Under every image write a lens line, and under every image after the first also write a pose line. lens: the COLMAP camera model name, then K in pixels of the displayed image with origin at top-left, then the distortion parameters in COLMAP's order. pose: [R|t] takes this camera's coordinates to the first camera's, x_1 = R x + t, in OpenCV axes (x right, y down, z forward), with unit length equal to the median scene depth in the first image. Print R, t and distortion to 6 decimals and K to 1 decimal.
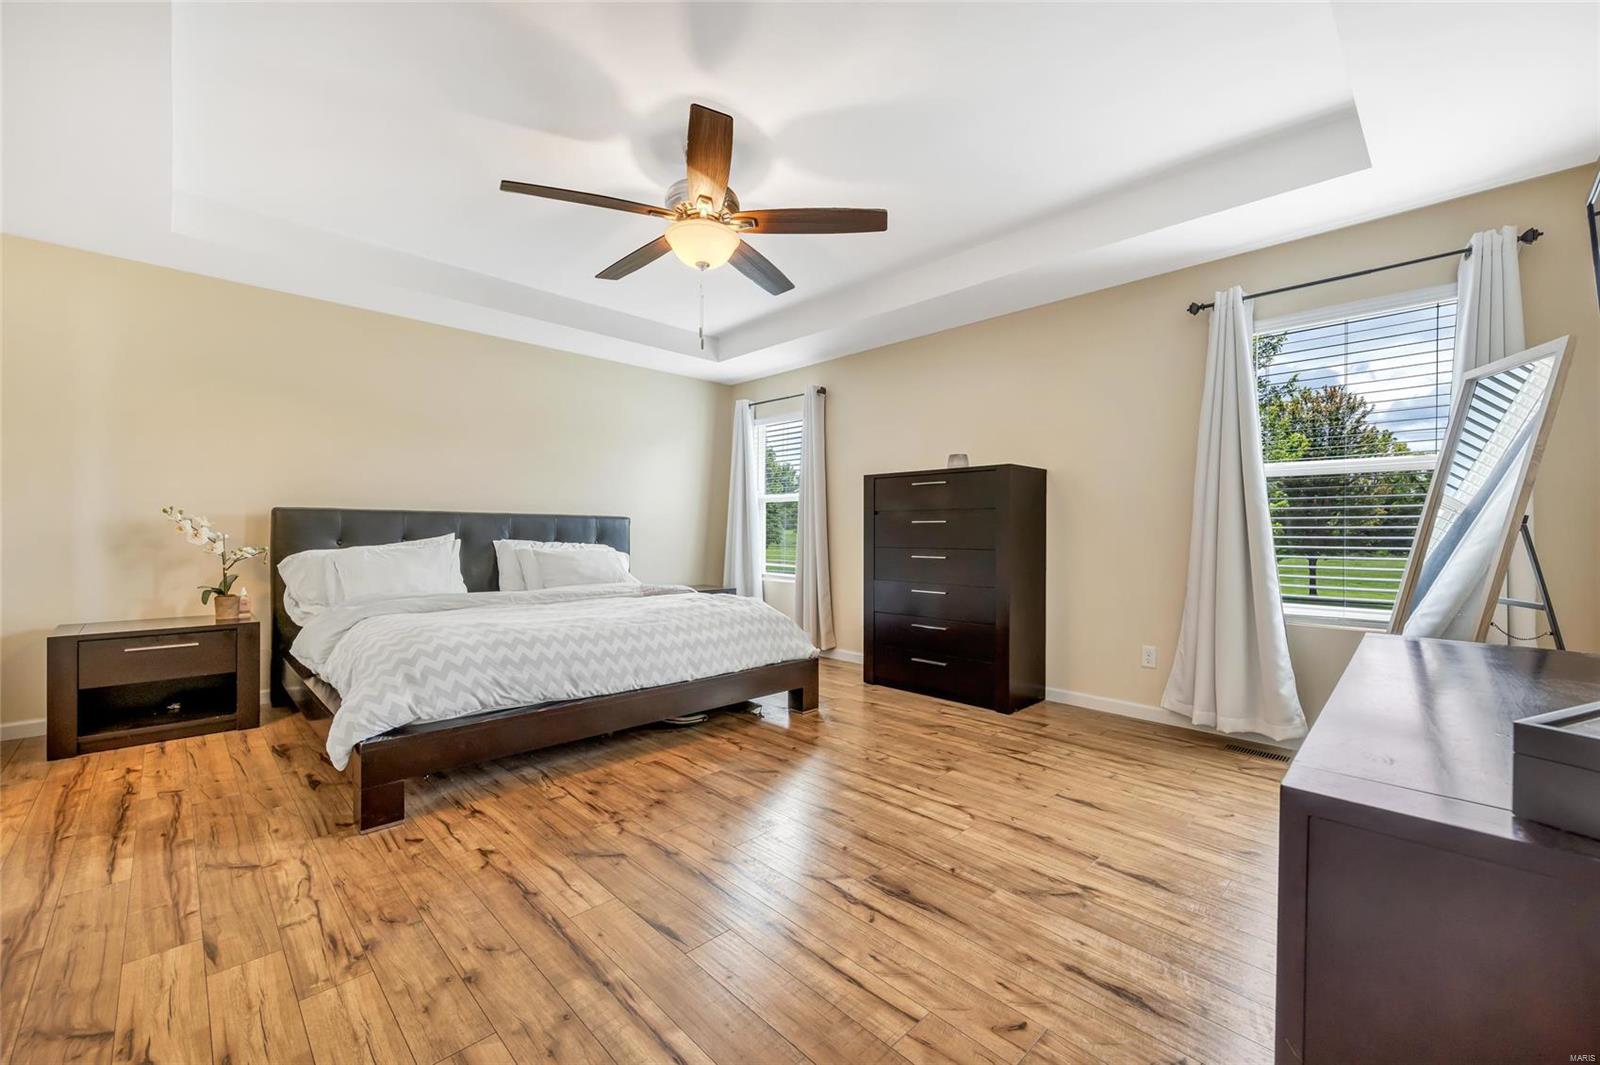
lens RADIAL K [[639.1, 0, 813.1], [0, 639.1, 534.7], [0, 0, 1]] dist [0.012089, -0.000768]
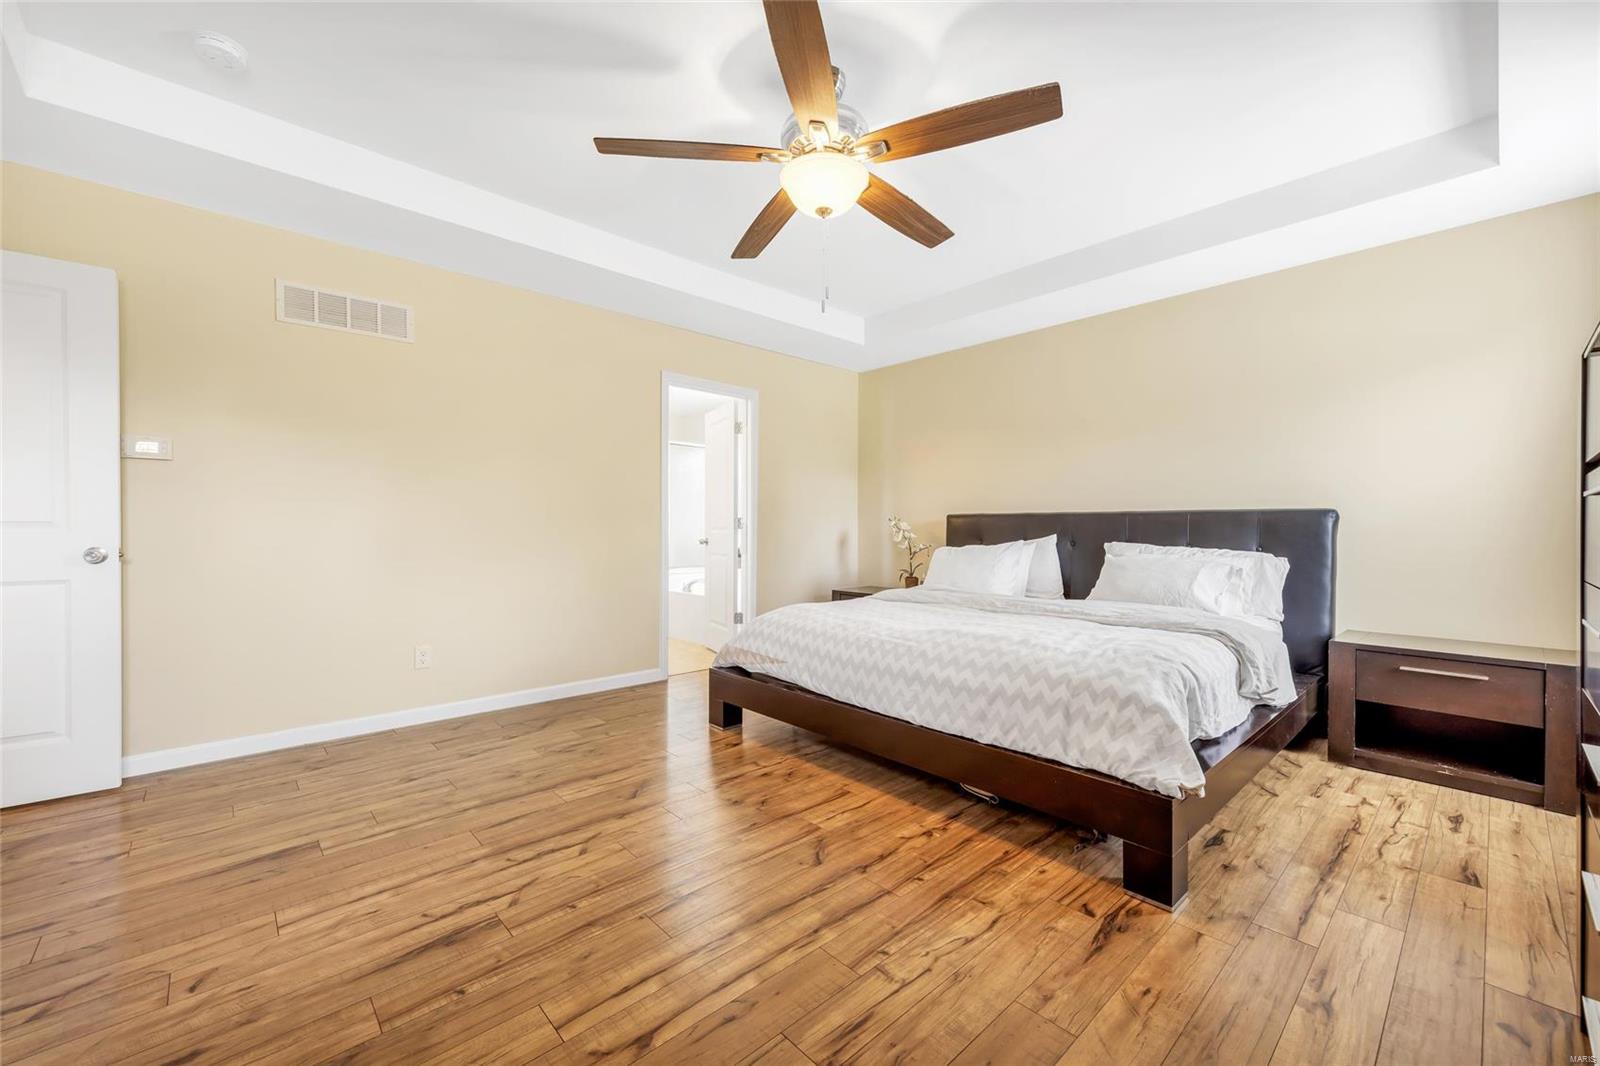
lens RADIAL K [[639.1, 0, 800.4], [0, 639.1, 537.9], [0, 0, 1]] dist [0.012089, -0.000768]
pose [[-0.041758, 0.010154, -0.999076, 0.742967], [-0.007706, 0.999915, 0.010484, -0.008807], [0.999098, 0.008137, -0.041676, 1.122500]]
